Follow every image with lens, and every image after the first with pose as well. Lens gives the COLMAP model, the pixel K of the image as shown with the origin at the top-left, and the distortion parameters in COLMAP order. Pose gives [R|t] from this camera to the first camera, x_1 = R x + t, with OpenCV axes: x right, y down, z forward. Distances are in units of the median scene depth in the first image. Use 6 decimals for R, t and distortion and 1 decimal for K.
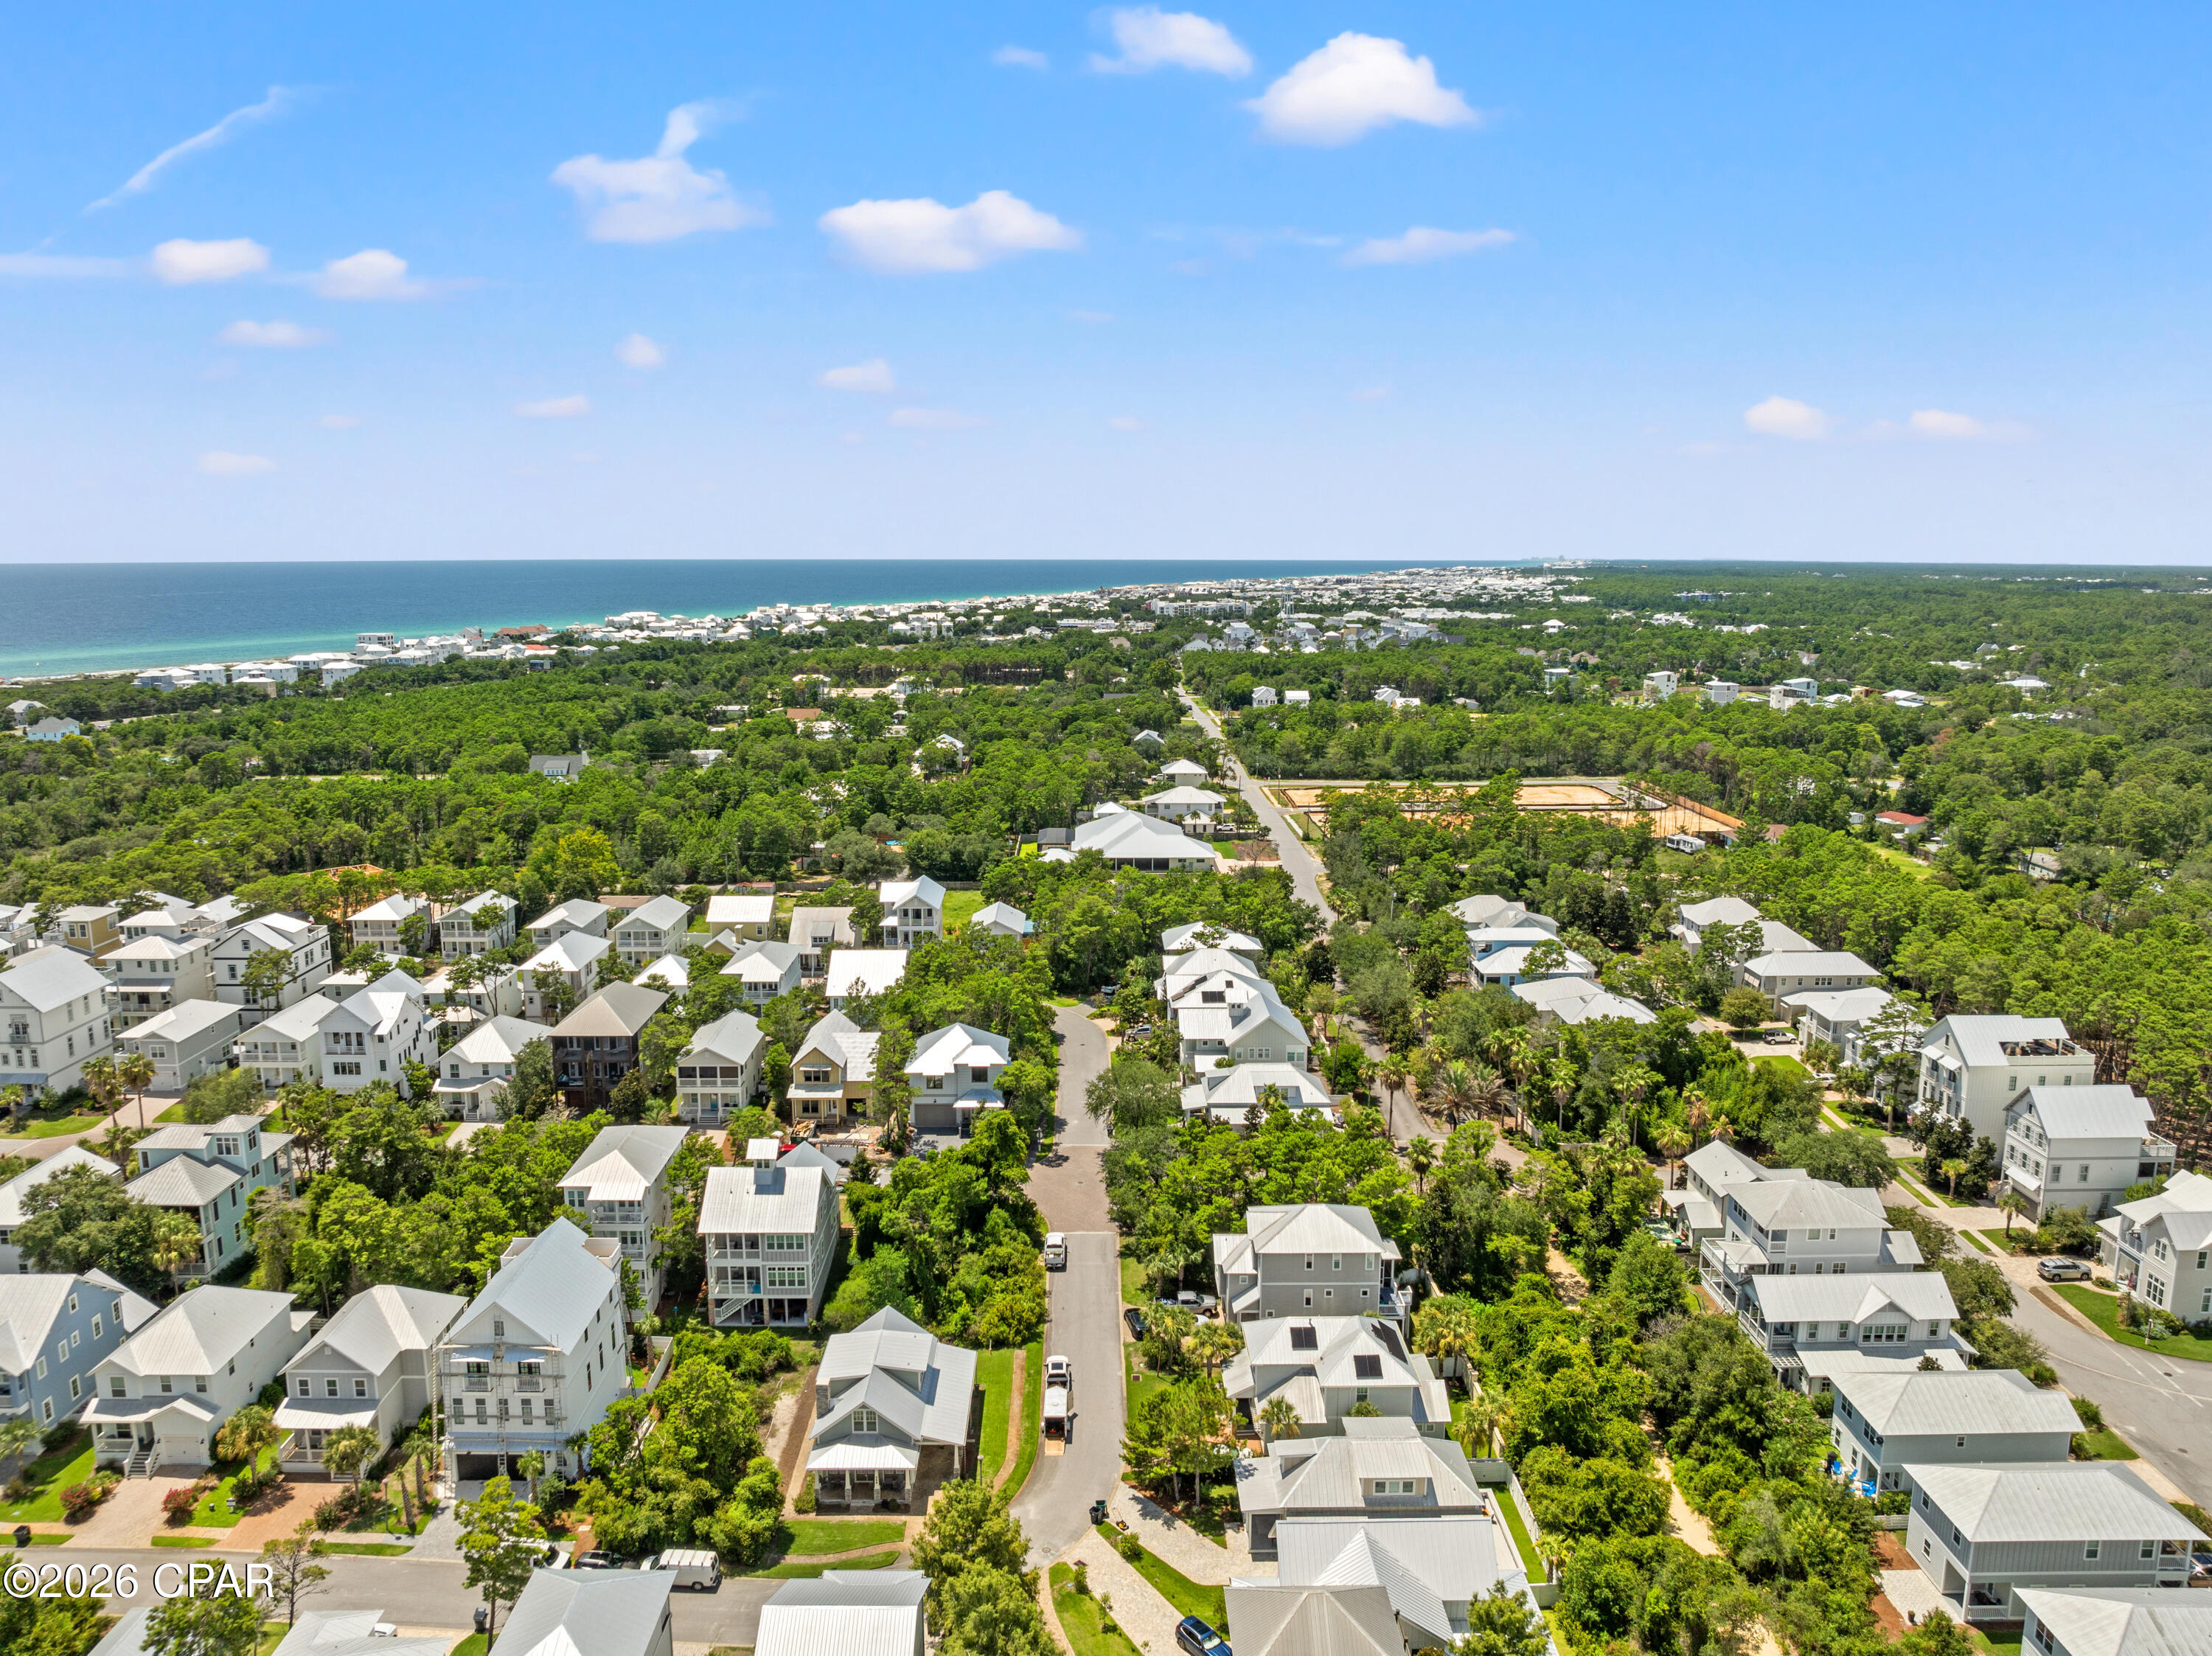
lens RADIAL K [[1536.8, 0, 1097.0], [0, 1536.8, 817.8], [0, 0, 1]] dist [-0.042264, 0.012837]
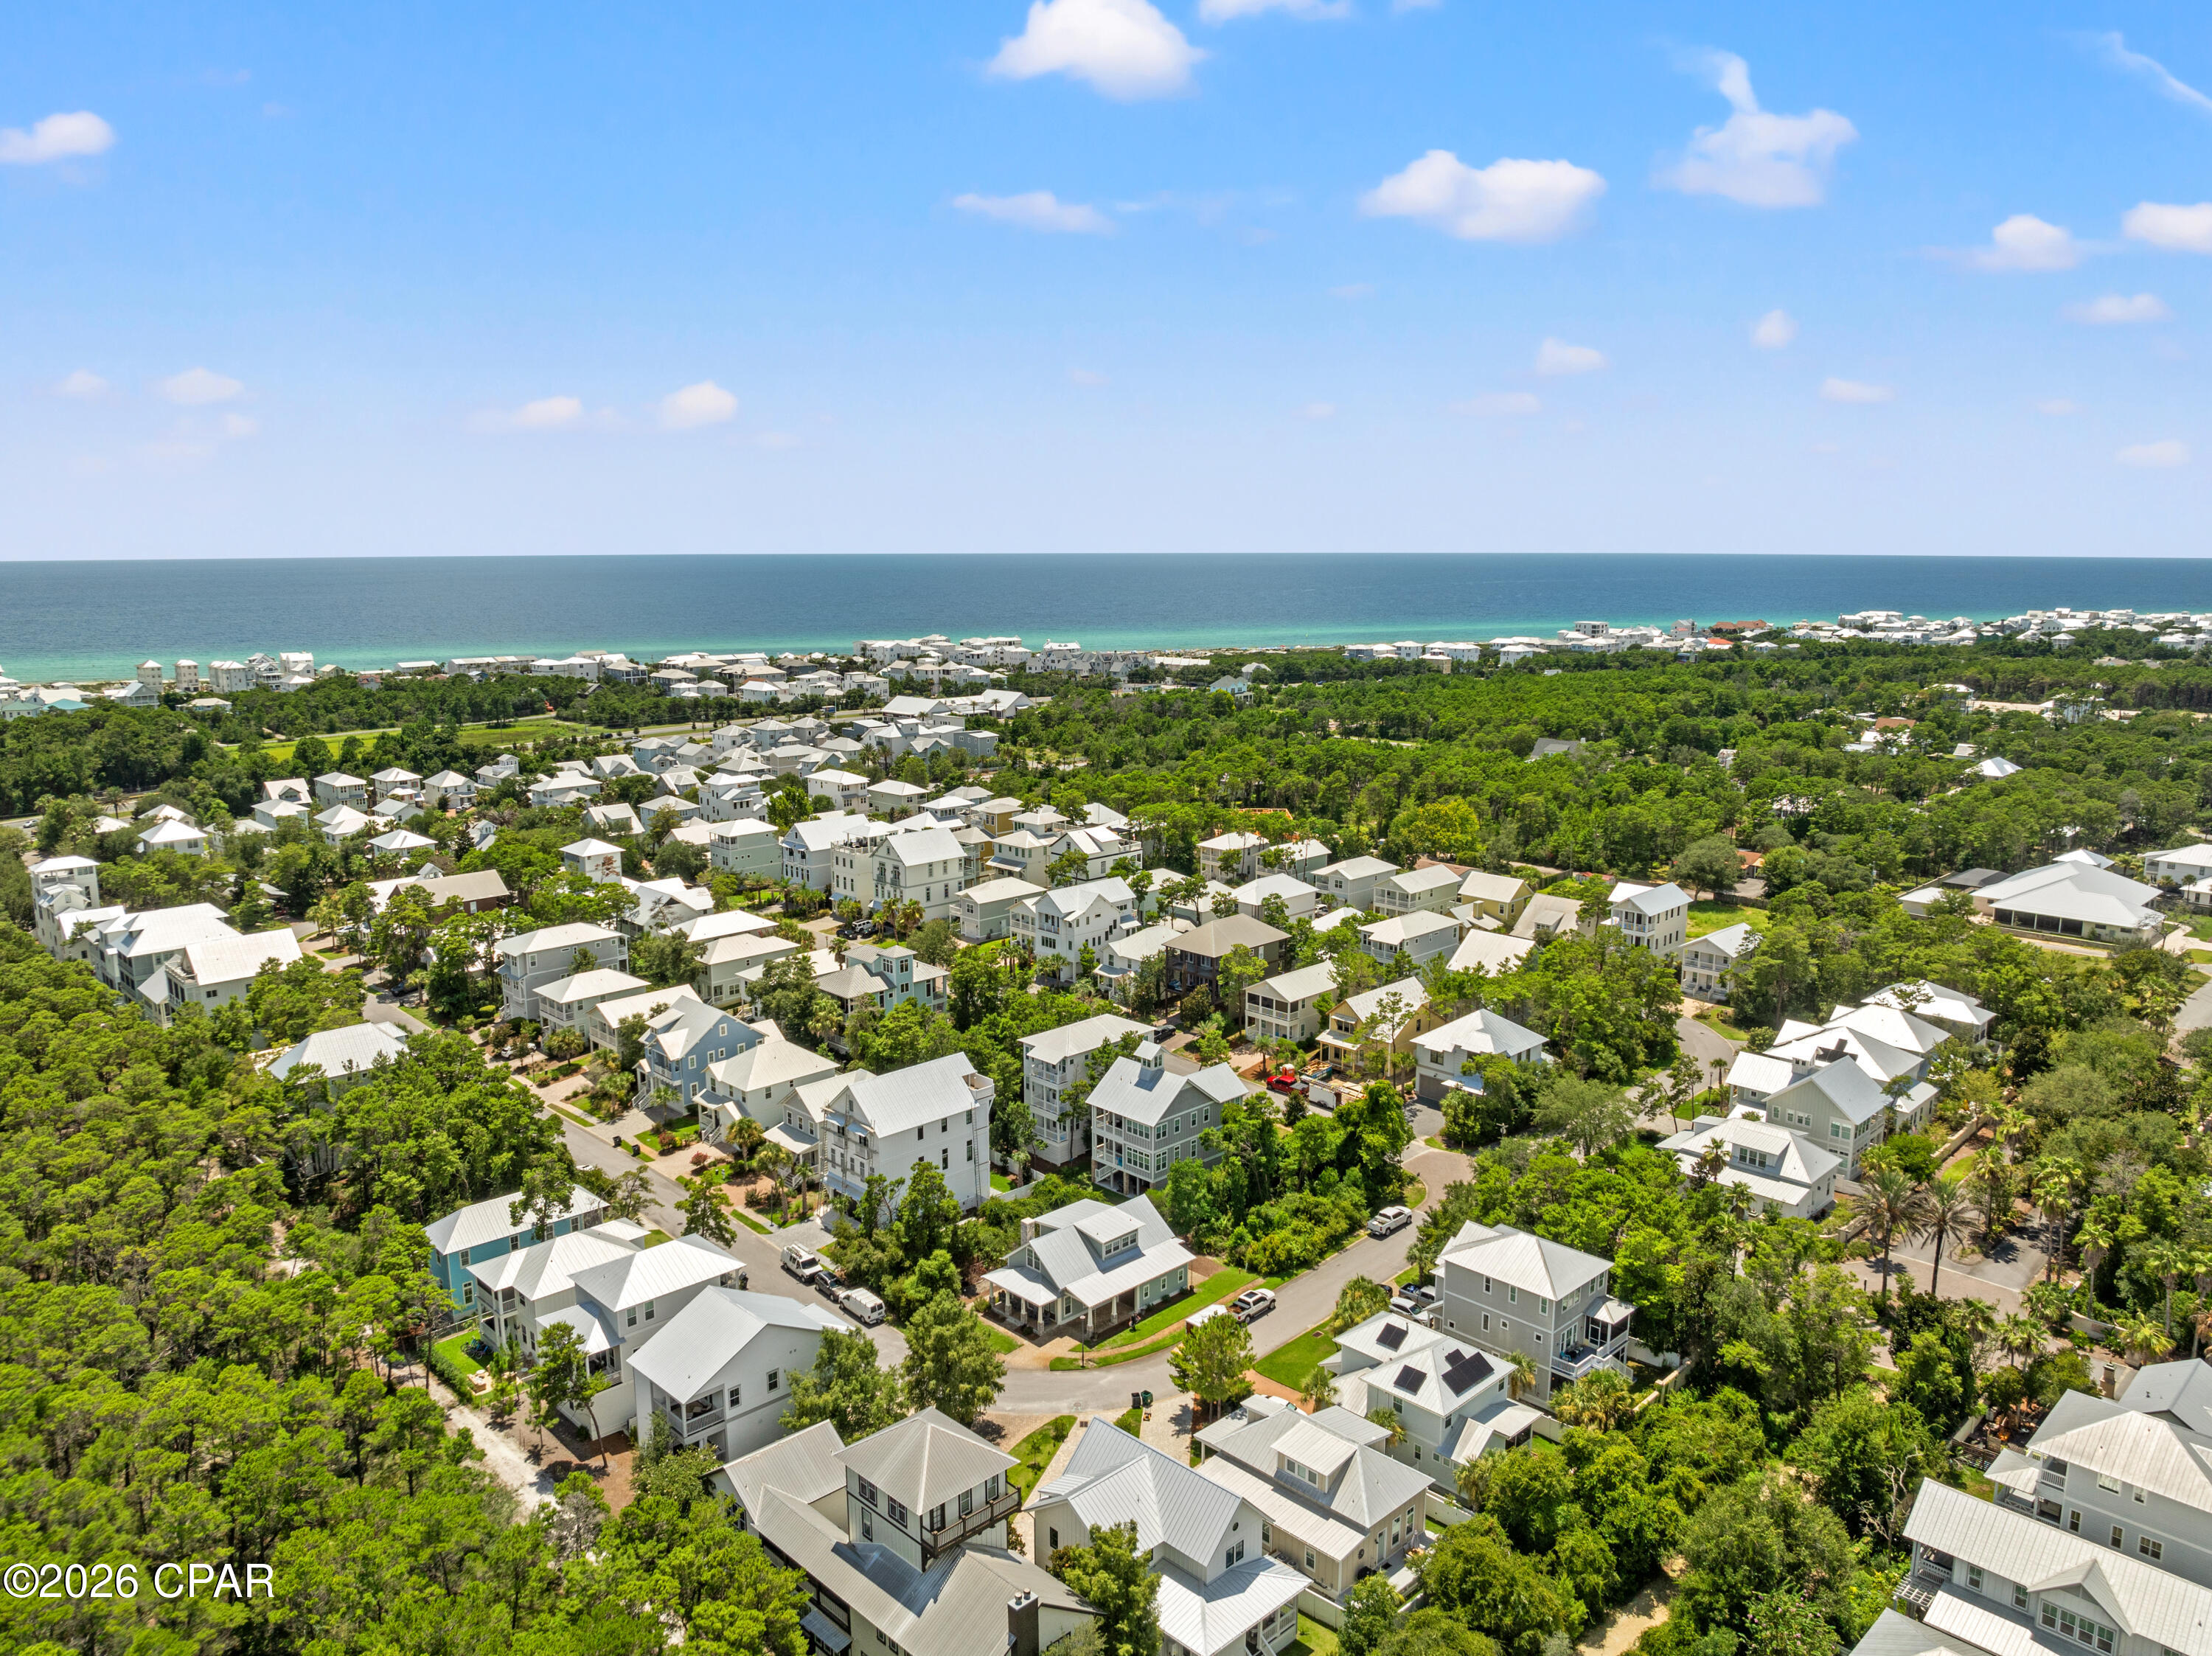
lens RADIAL K [[1536.8, 0, 1090.7], [0, 1536.8, 833.9], [0, 0, 1]] dist [-0.042264, 0.012837]
pose [[0.694291, 0.129979, -0.707860, 0.529499], [-0.120015, 0.990694, 0.064199, -0.016892], [0.709617, 0.040381, 0.703429, 0.125292]]
